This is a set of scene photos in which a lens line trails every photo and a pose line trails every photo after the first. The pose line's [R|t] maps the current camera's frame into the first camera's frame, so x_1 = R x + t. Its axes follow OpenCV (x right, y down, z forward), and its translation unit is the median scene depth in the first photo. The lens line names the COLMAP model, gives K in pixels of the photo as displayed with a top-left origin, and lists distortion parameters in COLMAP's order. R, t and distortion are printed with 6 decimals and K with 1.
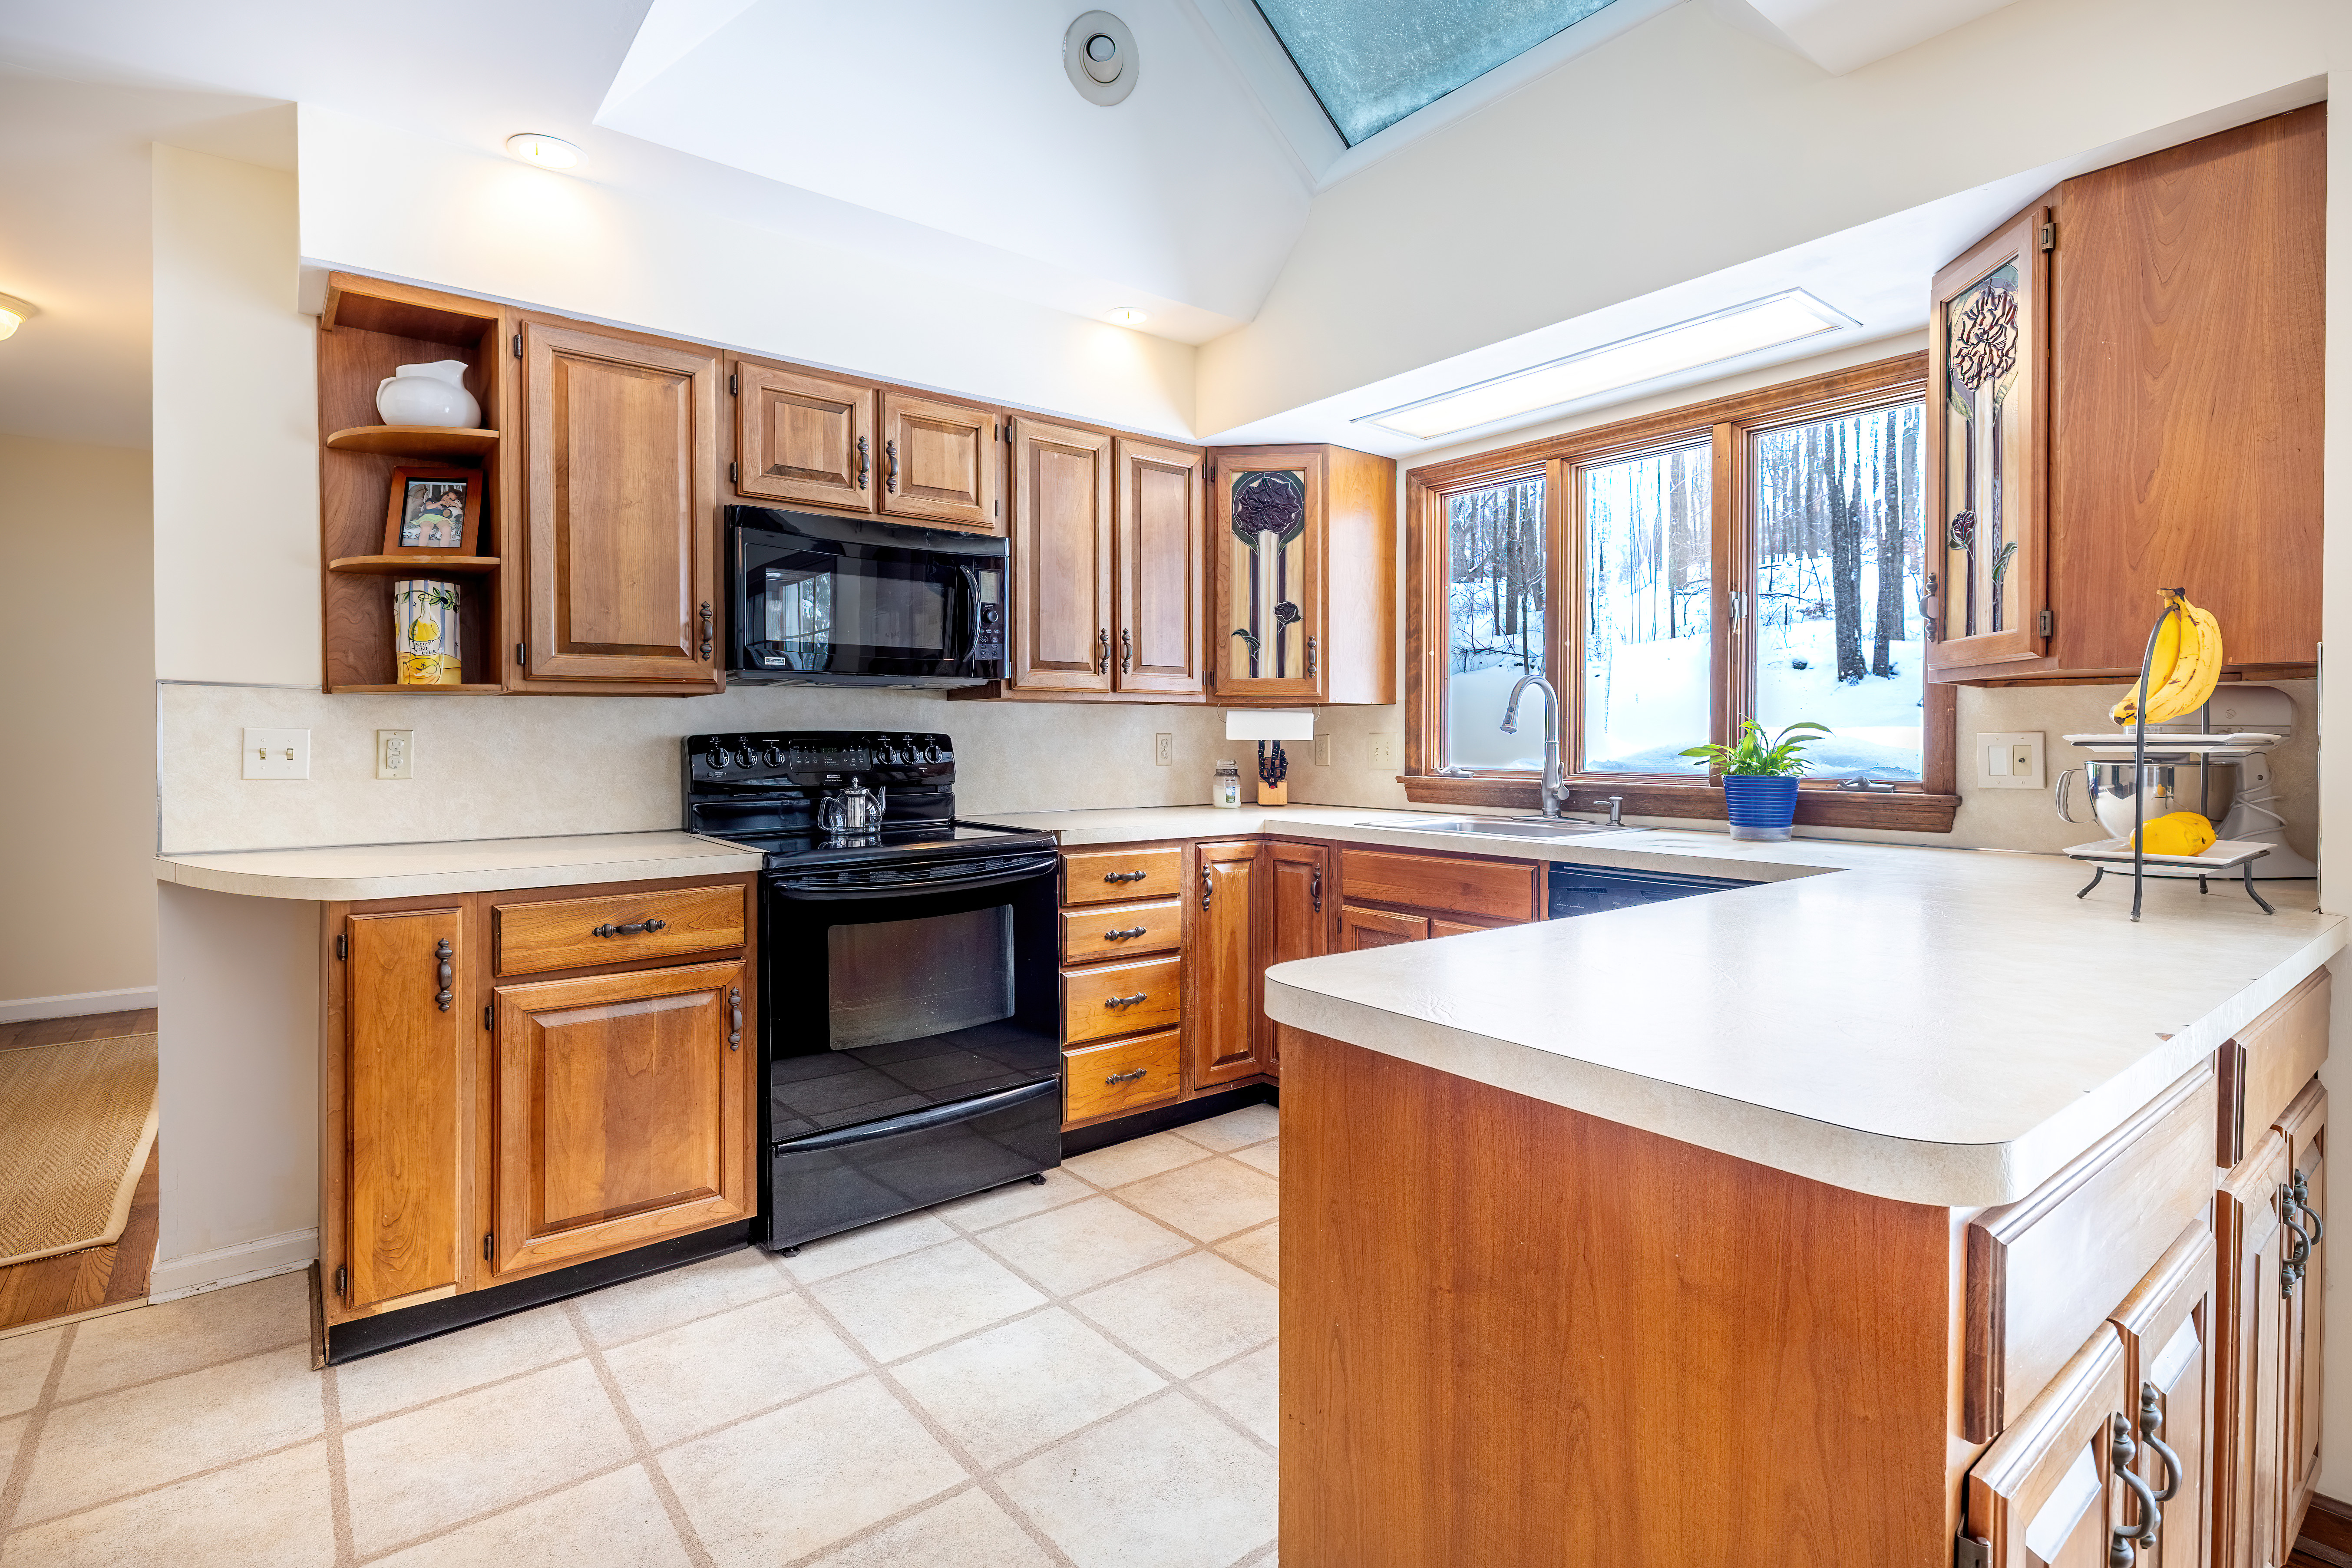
lens RADIAL K [[1095.7, 0, 1160.6], [0, 1095.7, 746.3], [0, 0, 1]] dist [-0.011747, 0.000077]
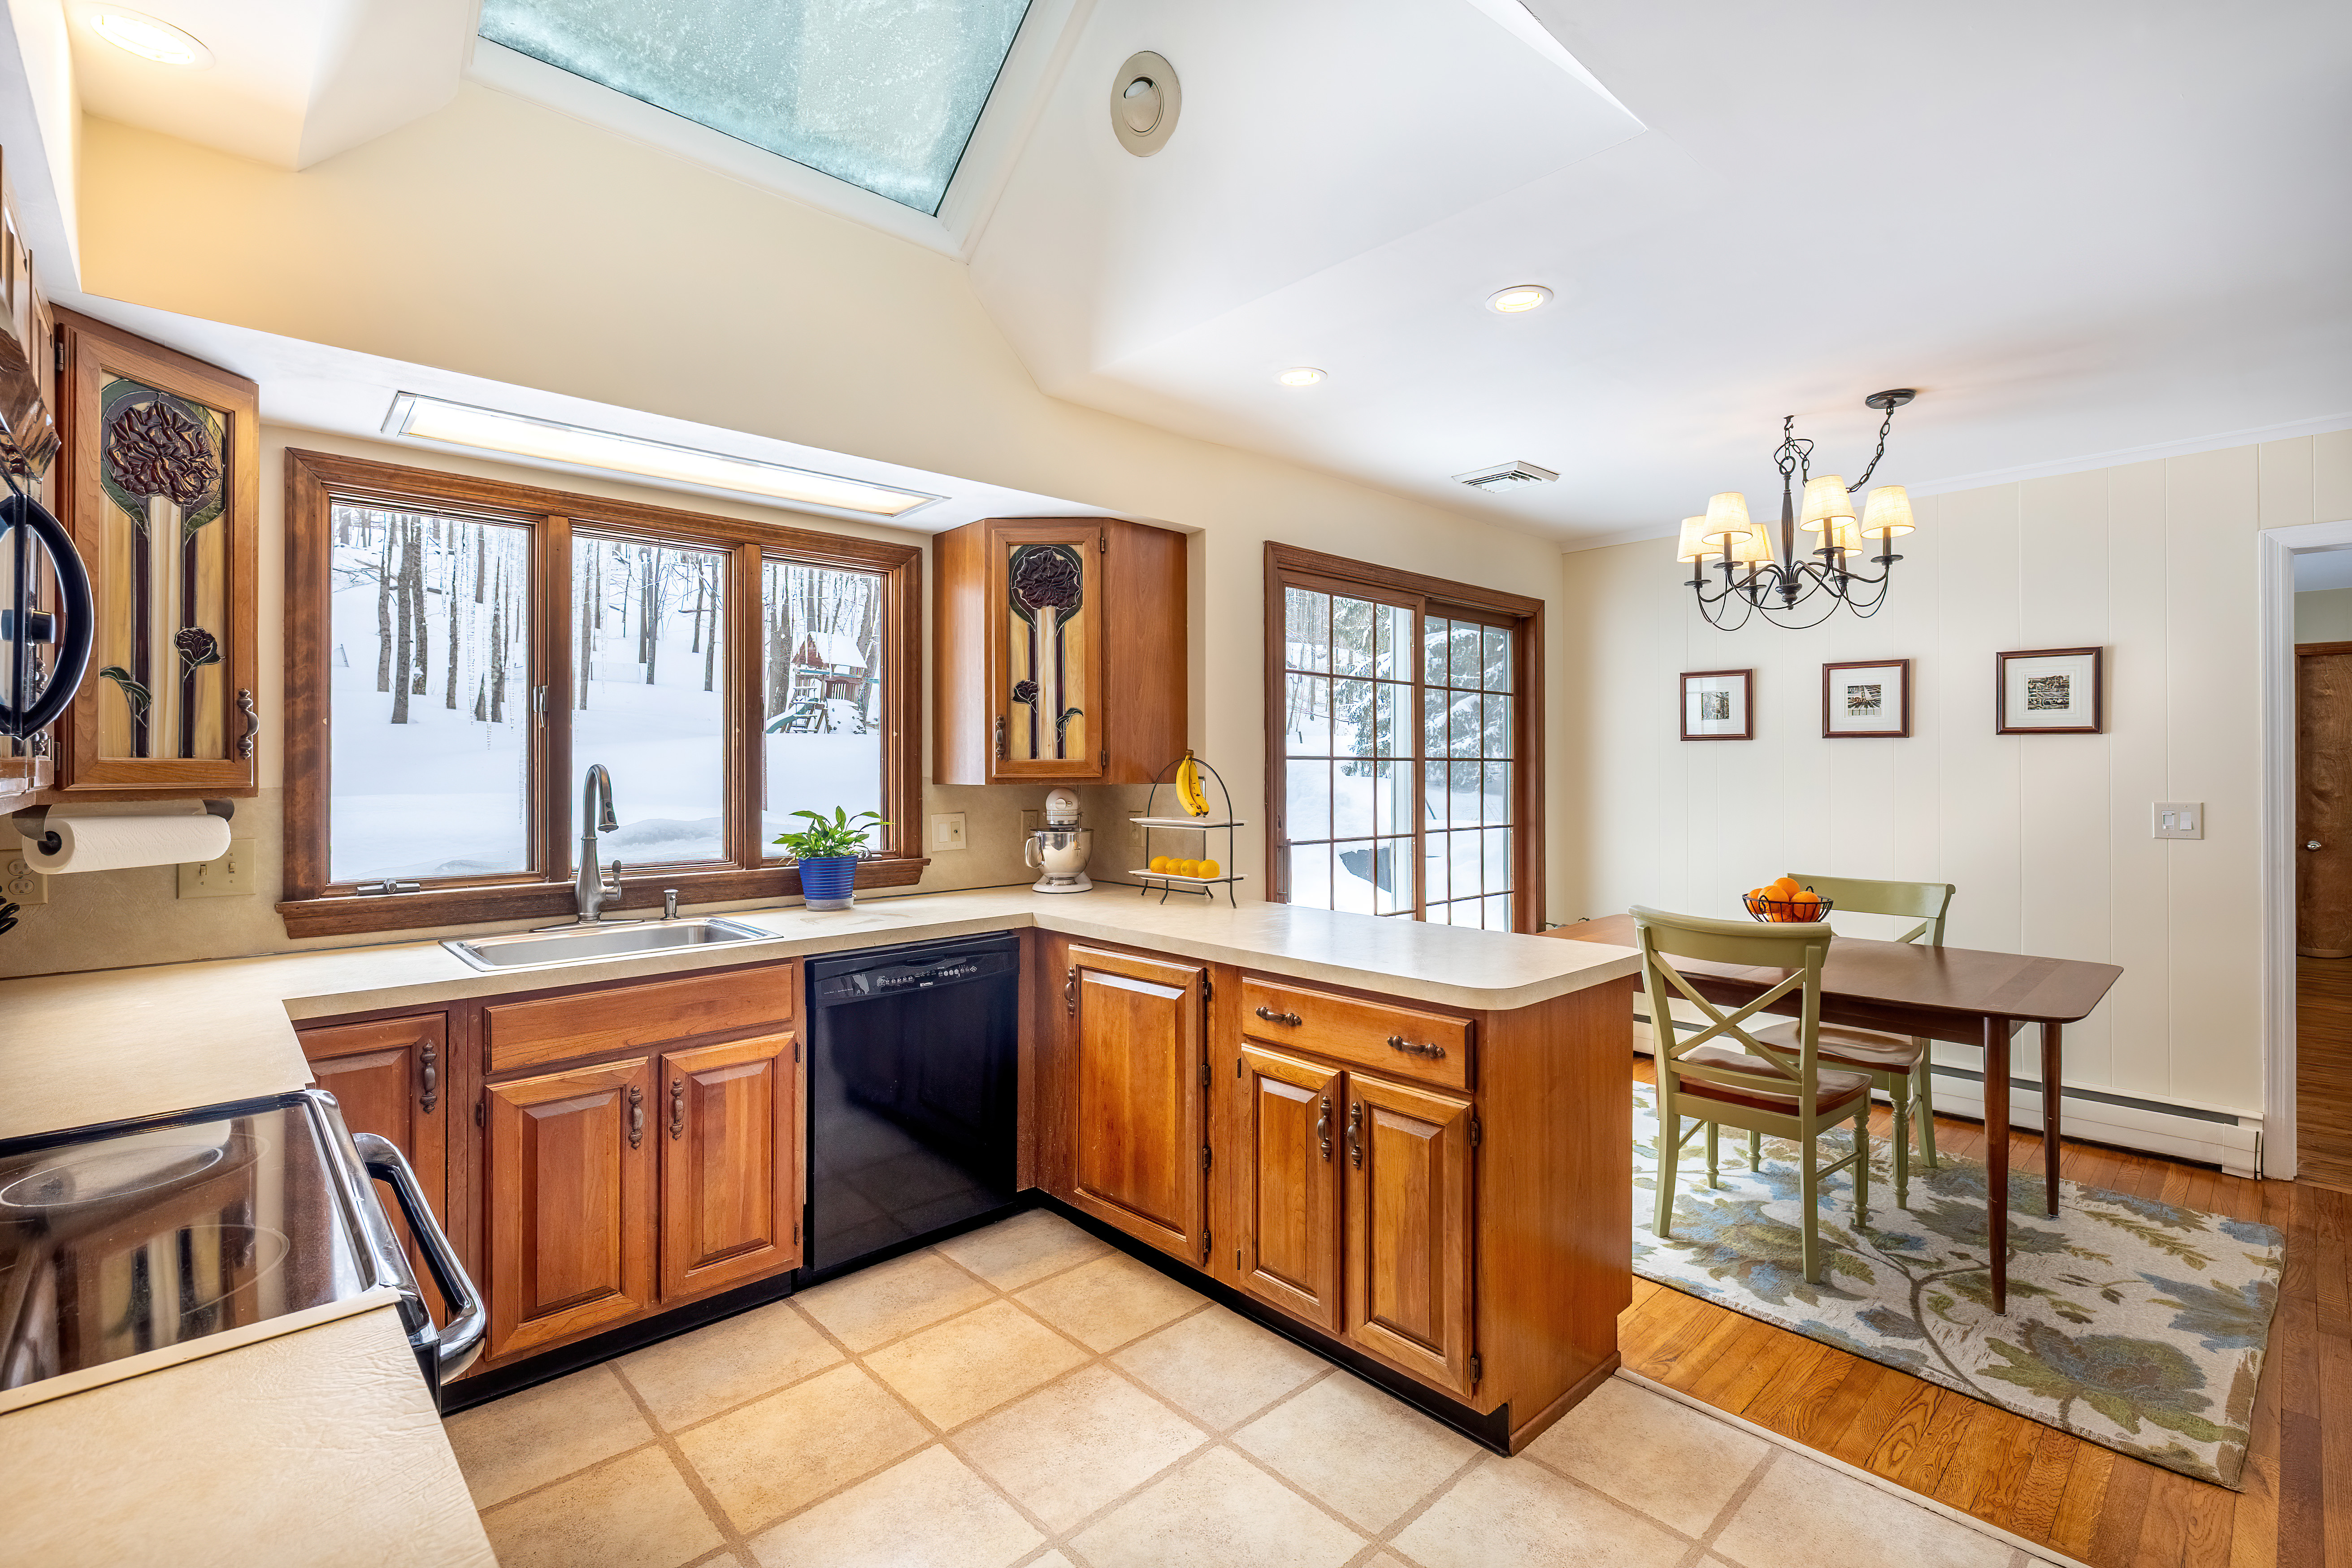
lens RADIAL K [[1072.7, 0, 1236.9], [0, 1072.7, 763.6], [0, 0, 1]] dist [-0.001436, -0.000389]
pose [[-0.112181, -0.000415, 0.993688, -0.557832], [0.010207, 0.999947, 0.001570, -0.059301], [-0.993635, 0.010319, -0.112171, 0.556712]]
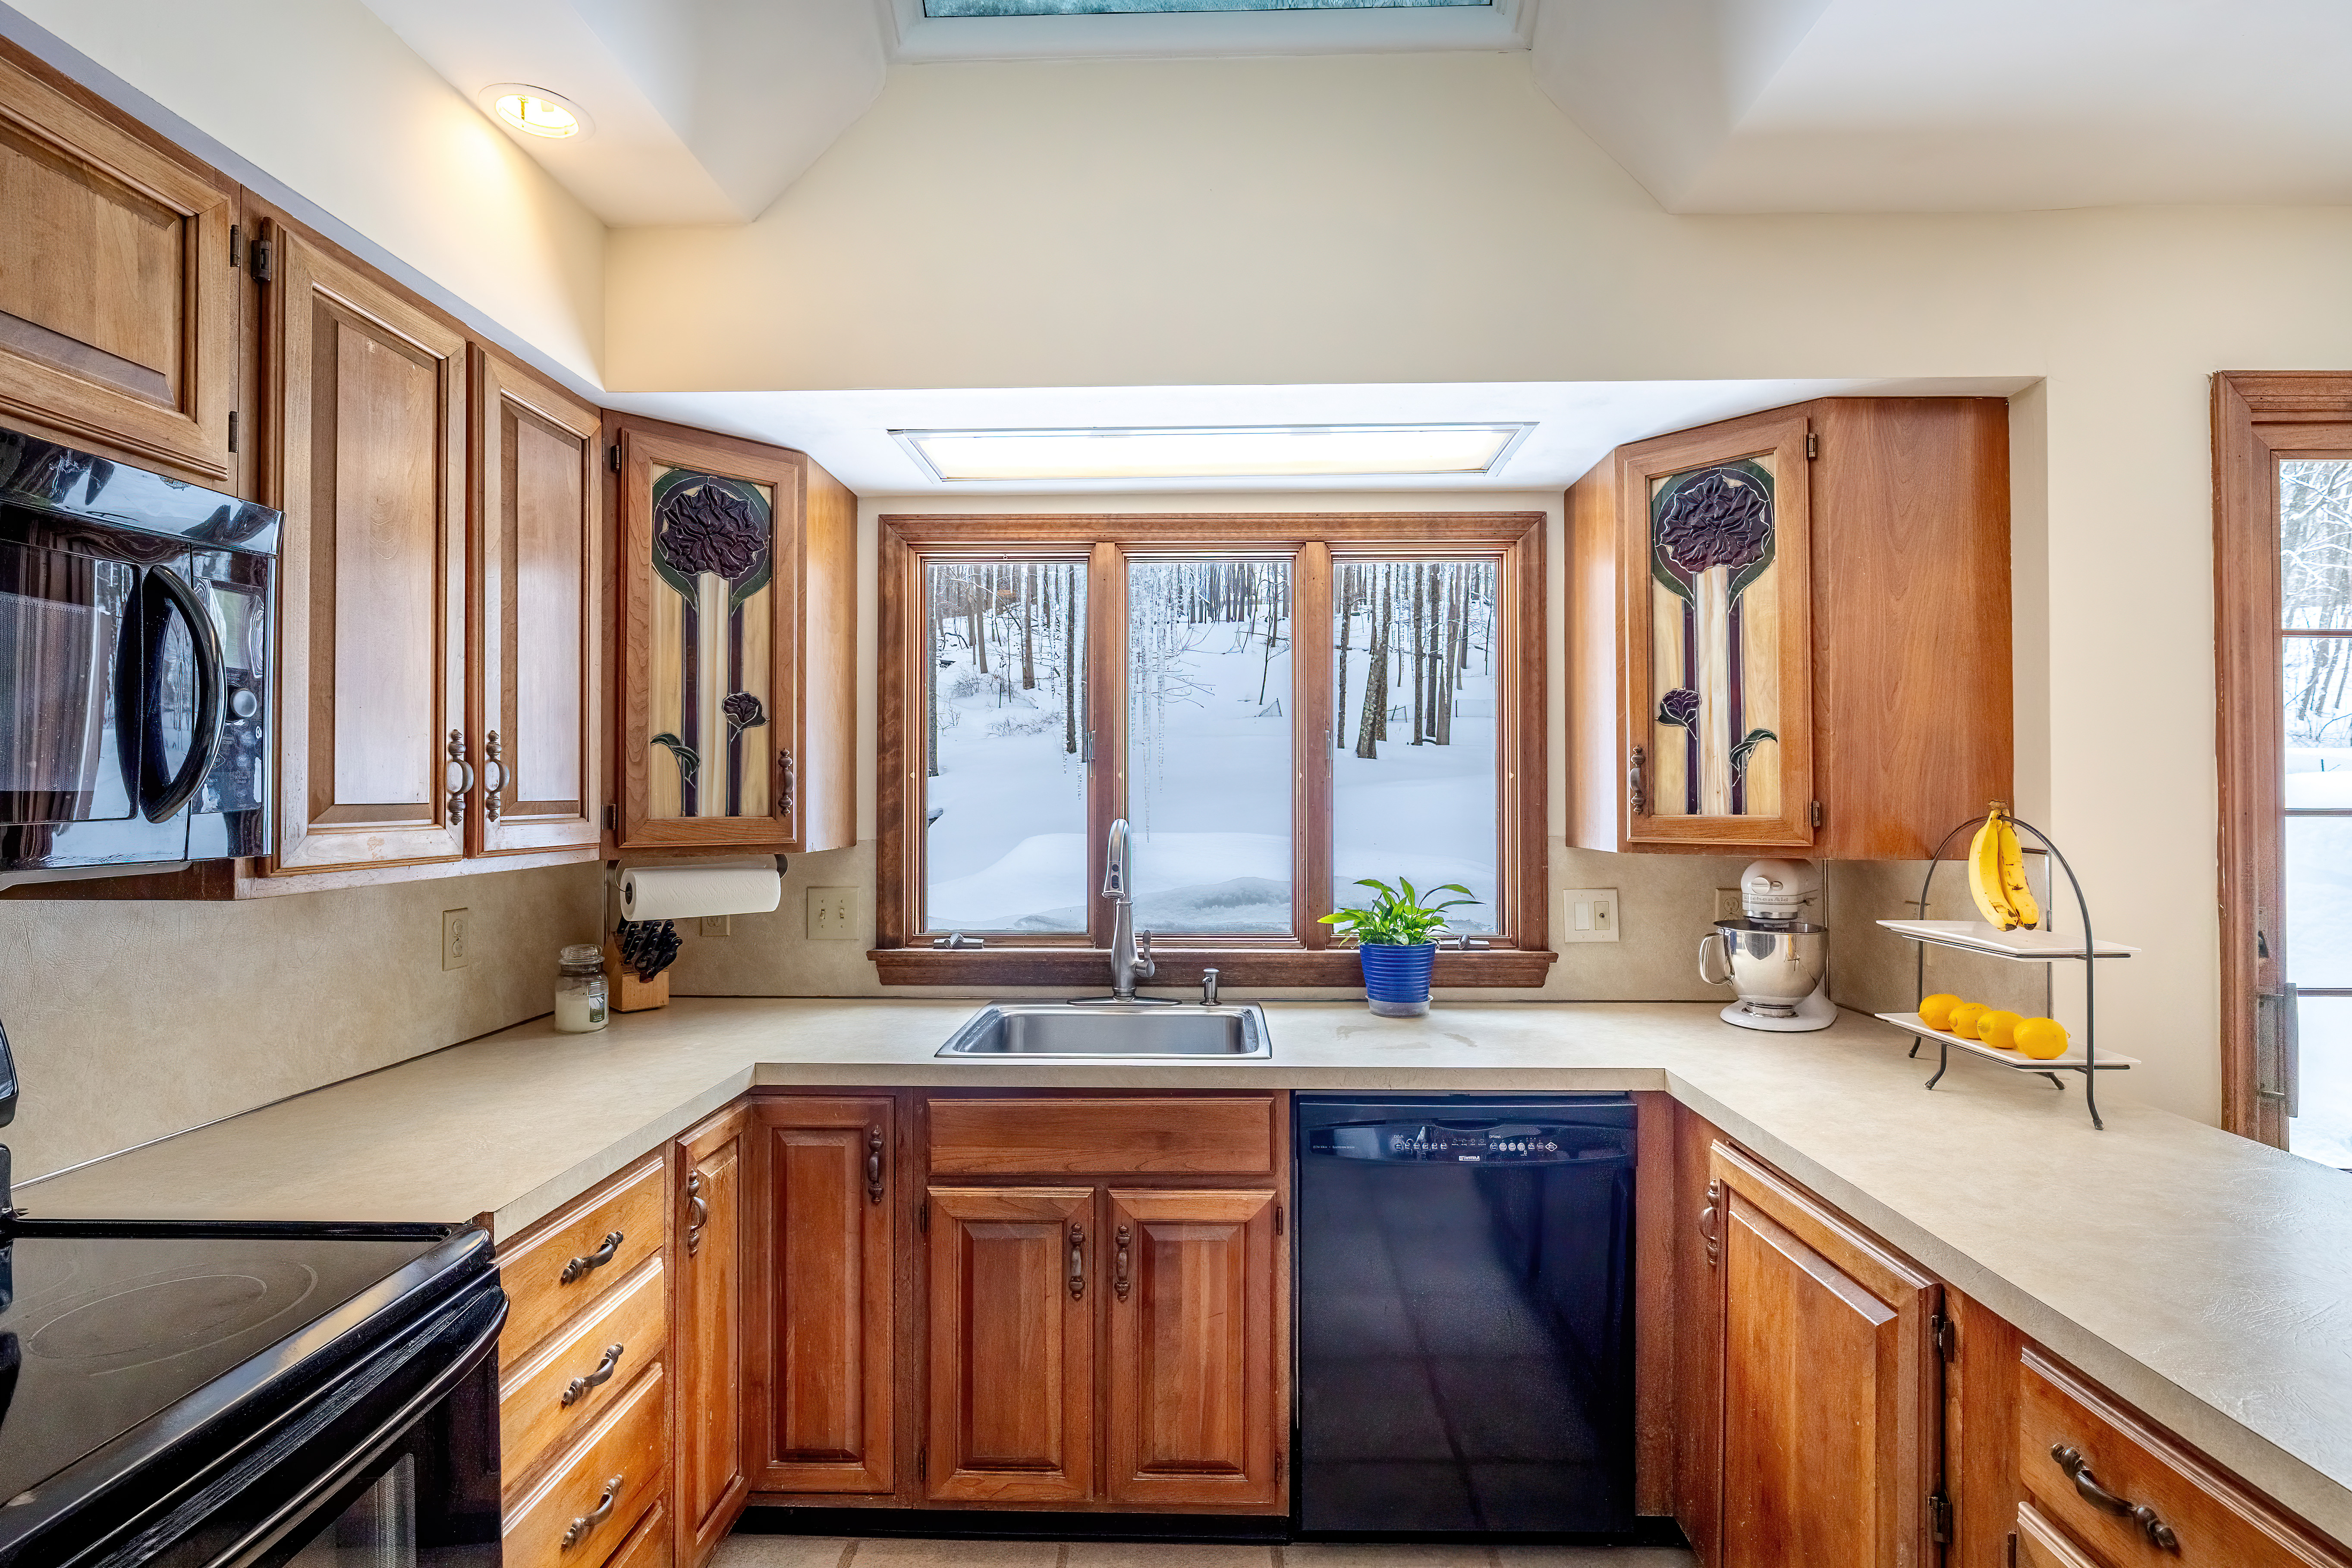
lens RADIAL K [[1108.8, 0, 1170.7], [0, 1108.8, 787.3], [0, 0, 1]] dist [-0.008036, -0.000196]
pose [[0.641904, 0.003775, 0.766776, -0.225894], [0.008800, 0.999886, -0.012289, -0.074576], [-0.766734, 0.014636, 0.641798, 0.450652]]
